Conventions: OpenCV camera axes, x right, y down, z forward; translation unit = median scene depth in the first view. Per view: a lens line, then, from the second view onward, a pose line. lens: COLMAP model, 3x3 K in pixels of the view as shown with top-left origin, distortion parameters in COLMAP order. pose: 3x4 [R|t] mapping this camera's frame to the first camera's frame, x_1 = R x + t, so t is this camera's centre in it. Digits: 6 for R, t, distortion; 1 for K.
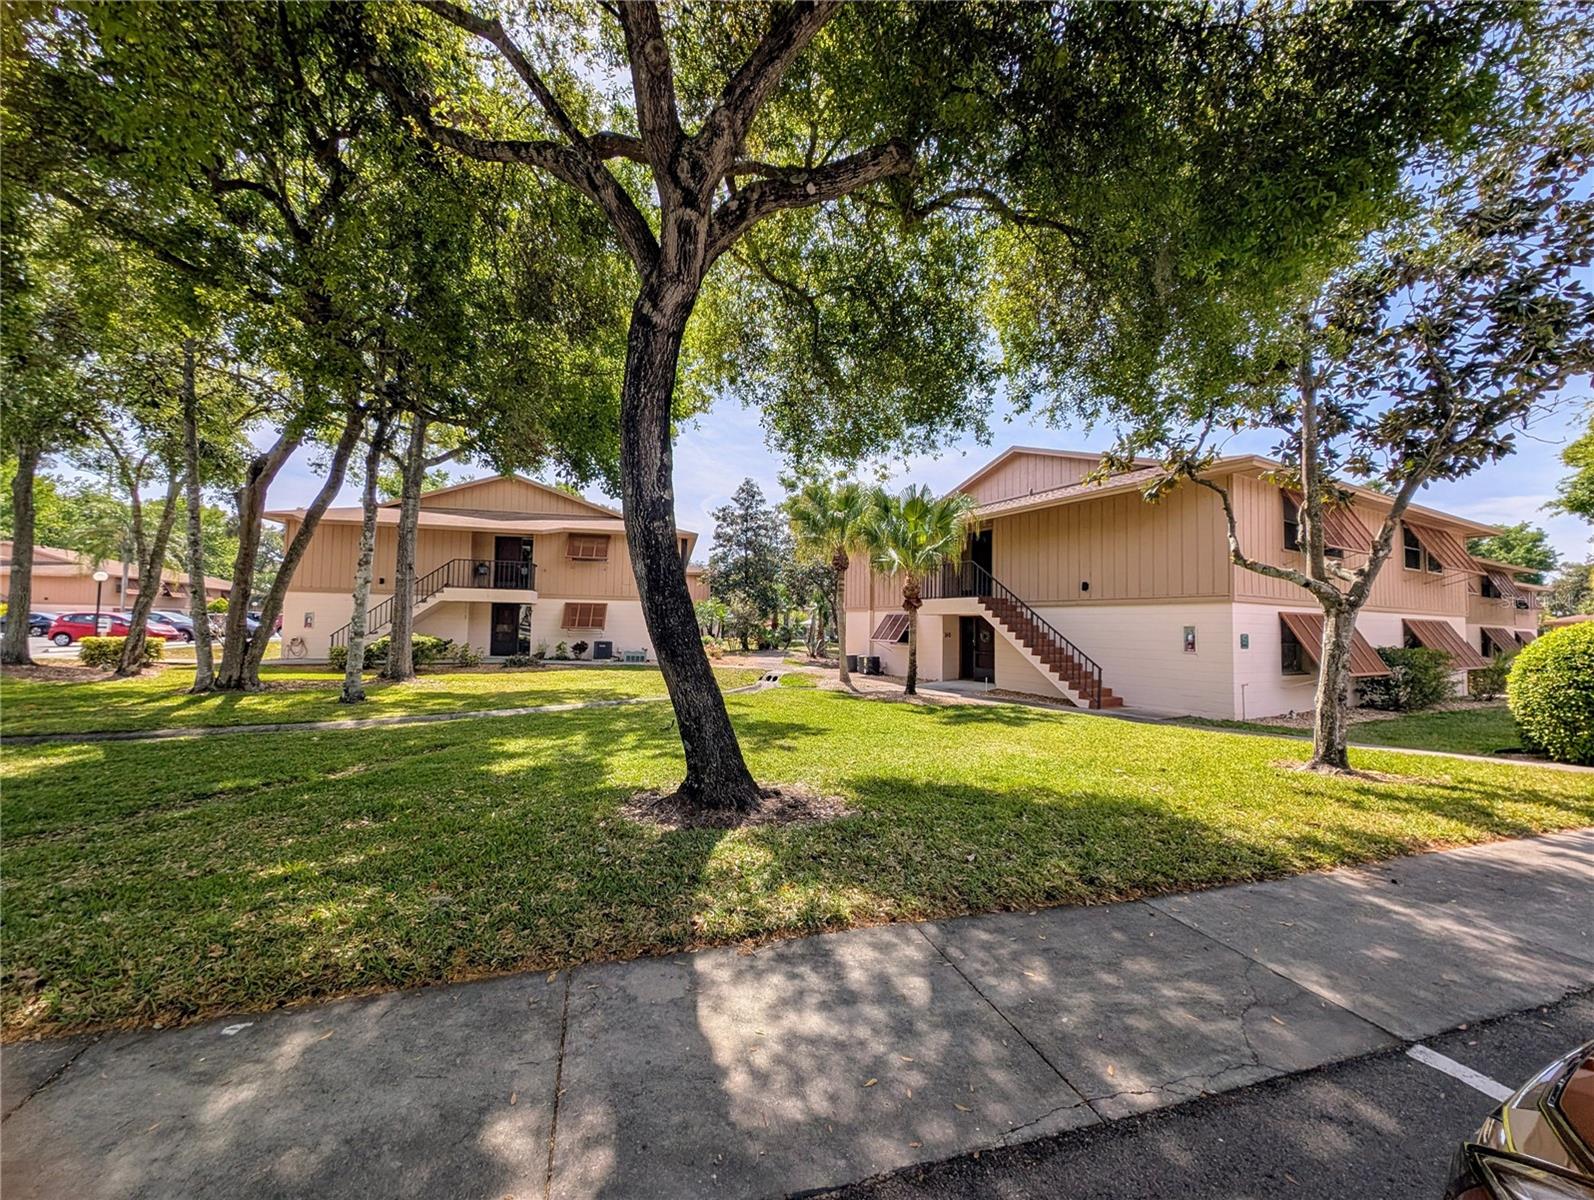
lens RADIAL K [[599.9, 0, 788.9], [0, 599.9, 597.1], [0, 0, 1]] dist [-0.000146, -0.001766]
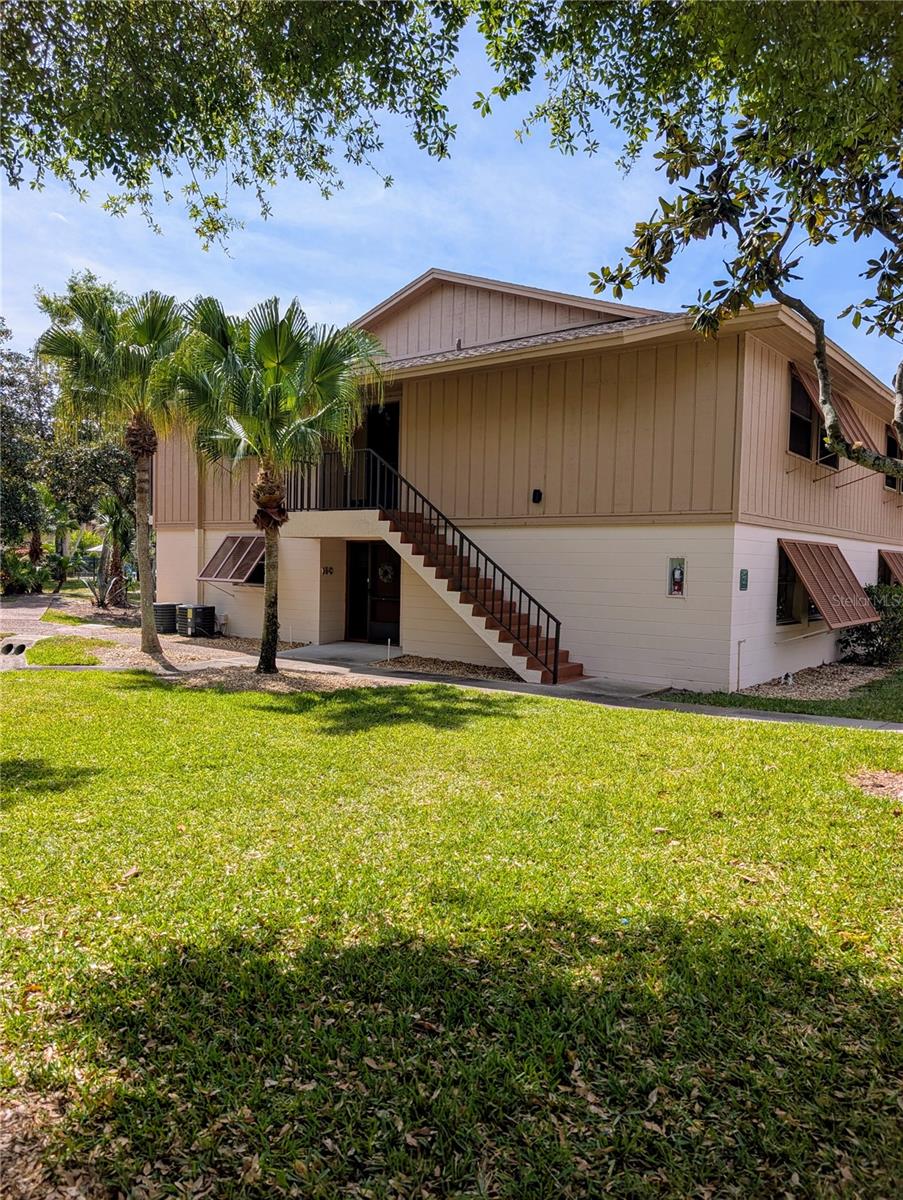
lens RADIAL K [[890.3, 0, 447.6], [0, 890.3, 598.9], [0, 0, 1]] dist [0.047514, -0.008689]
pose [[0.920974, -0.013048, 0.389405, 0.027319], [-0.024484, 0.995526, 0.091264, 0.007279], [-0.388853, -0.093586, 0.916534, 0.142130]]
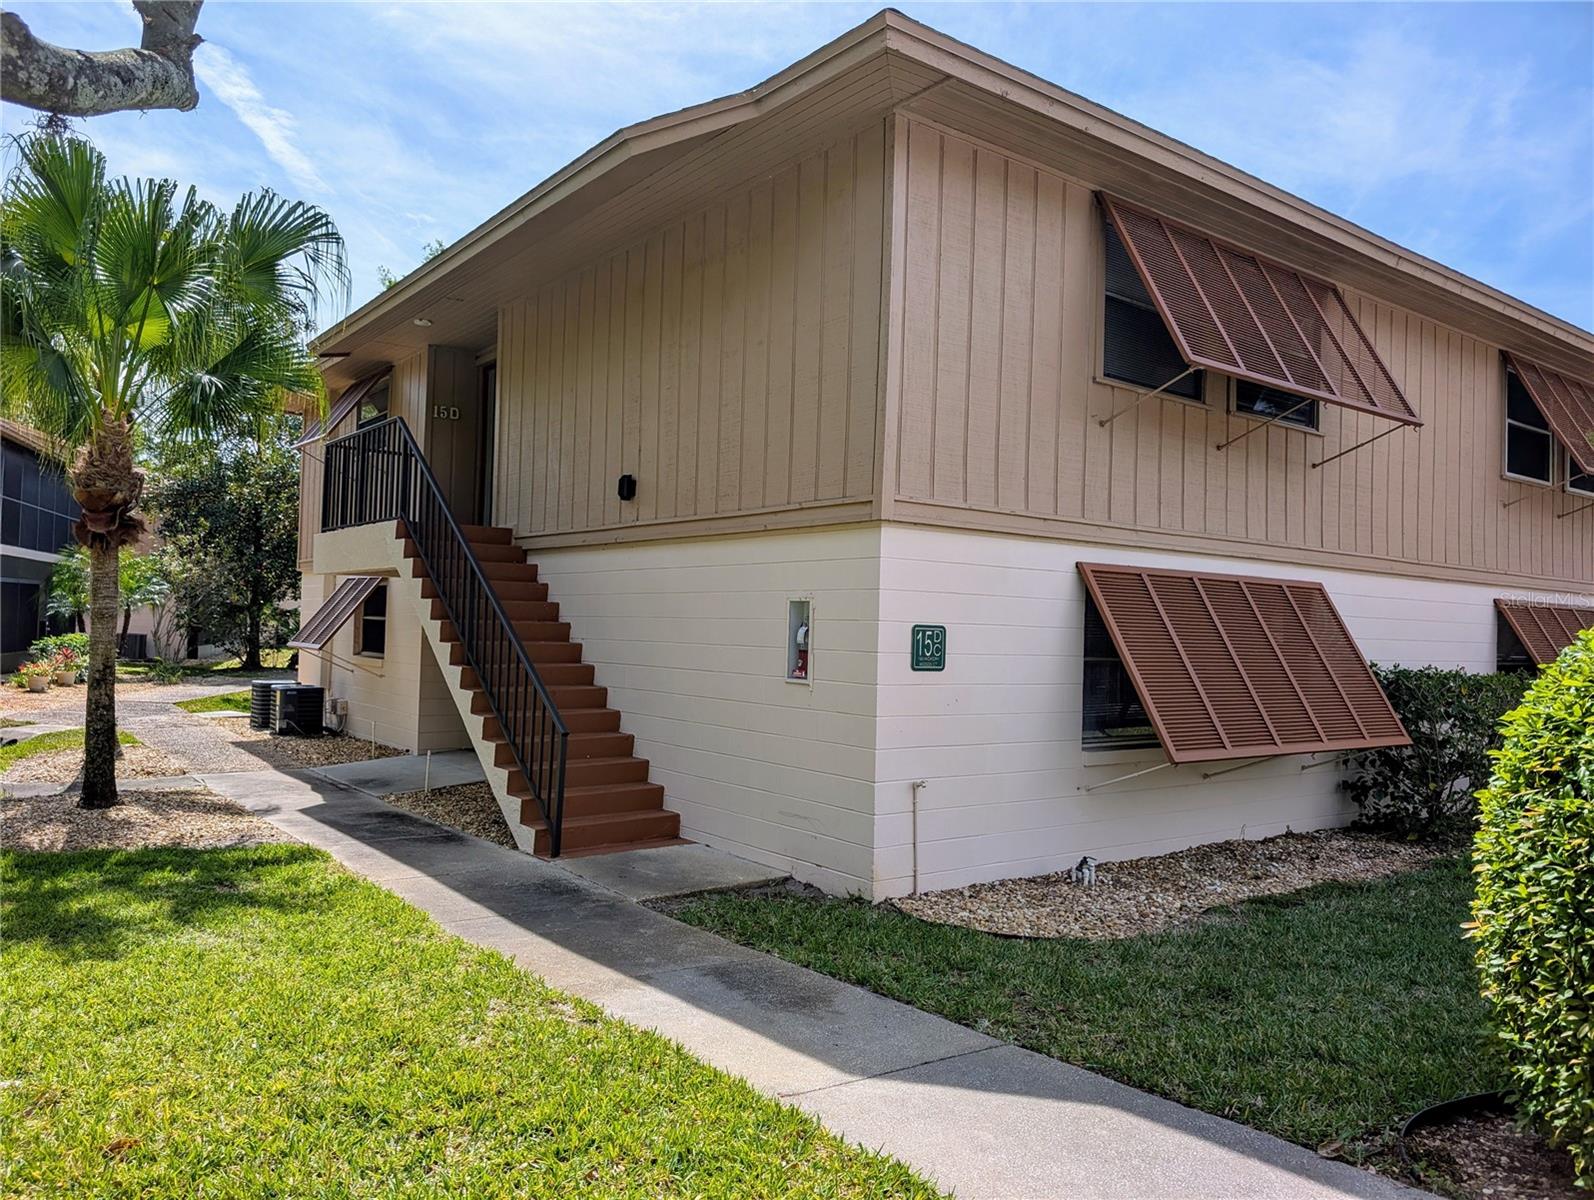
lens RADIAL K [[1149.9, 0, 795.8], [0, 1149.9, 594.3], [0, 0, 1]] dist [0.008249, -0.000286]
pose [[0.985199, 0.016325, 0.170633, 0.475470], [-0.019947, 0.999610, 0.019534, 0.028130], [-0.170248, -0.022649, 0.985141, 0.332465]]
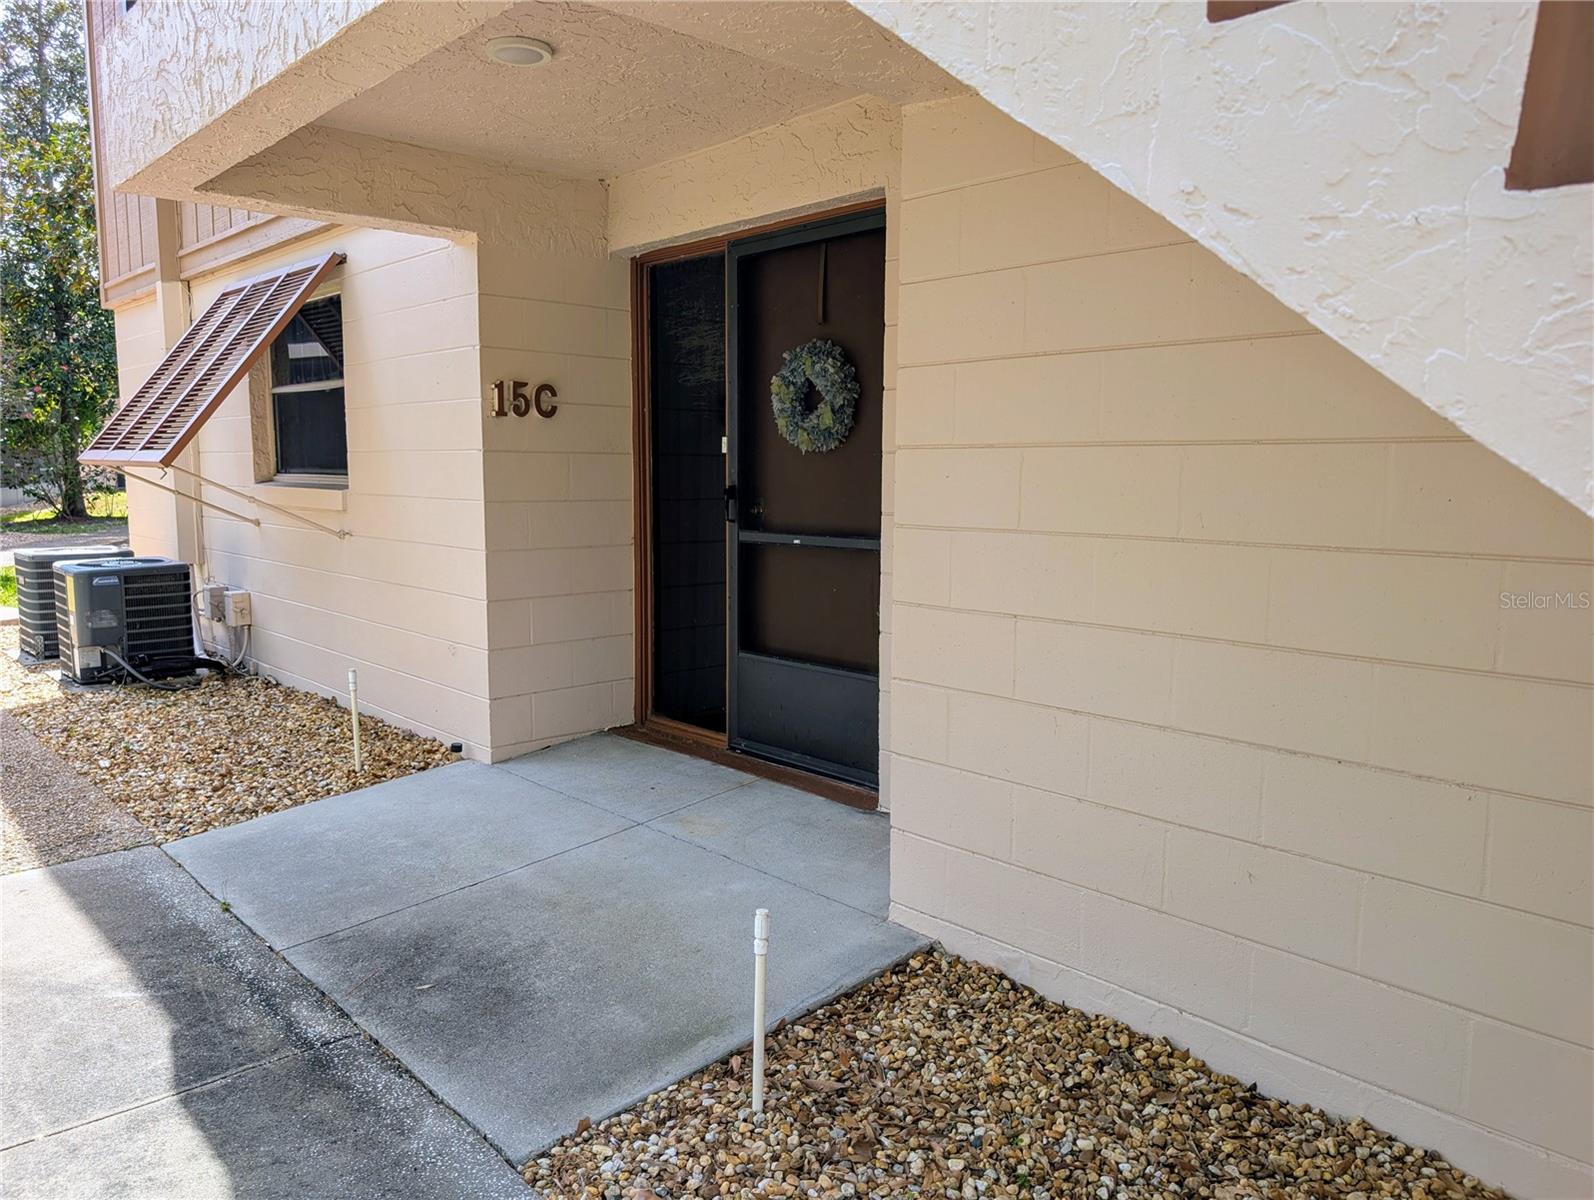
lens RADIAL K [[1149.9, 0, 803.1], [0, 1149.9, 600.8], [0, 0, 1]] dist [0.008249, -0.000286]
pose [[0.962664, -0.039645, 0.267782, 0.333440], [-0.005310, 0.986262, 0.165105, 0.084938], [-0.270648, -0.160363, 0.949228, 0.983065]]
